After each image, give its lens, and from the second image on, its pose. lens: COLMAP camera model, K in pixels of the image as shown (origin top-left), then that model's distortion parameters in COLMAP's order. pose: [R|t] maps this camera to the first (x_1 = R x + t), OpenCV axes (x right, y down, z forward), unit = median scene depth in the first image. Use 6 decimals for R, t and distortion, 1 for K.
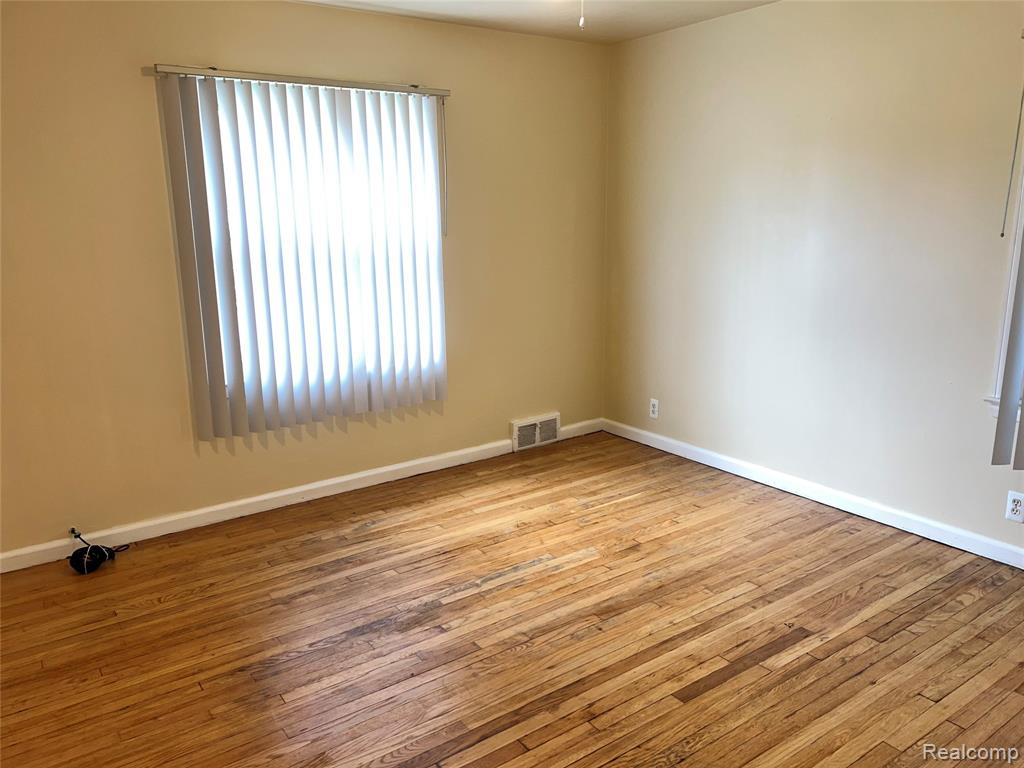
lens RADIAL K [[771.1, 0, 512.2], [0, 771.1, 385.5], [0, 0, 1]] dist [0.044129, -0.013338]
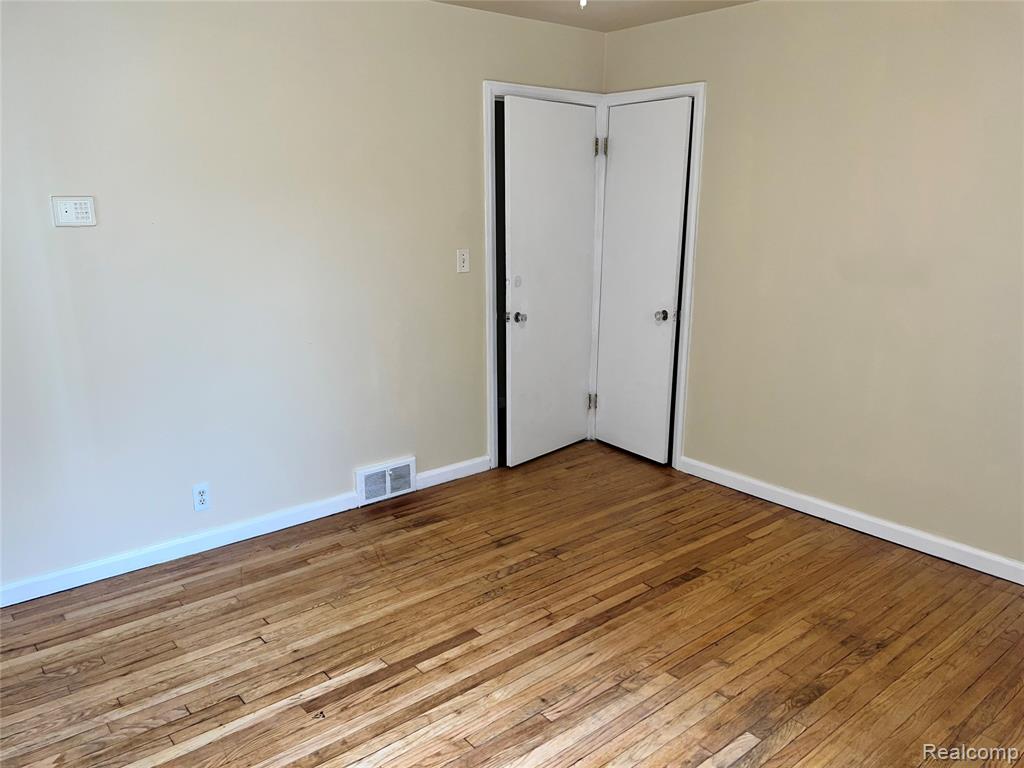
lens RADIAL K [[771.1, 0, 511.8], [0, 771.1, 383.6], [0, 0, 1]] dist [0.044129, -0.013338]
pose [[-0.996943, 0.029644, -0.072292, 0.214252], [-0.005954, 0.893724, 0.448577, -0.418235], [0.077907, 0.447636, -0.890816, 1.717727]]
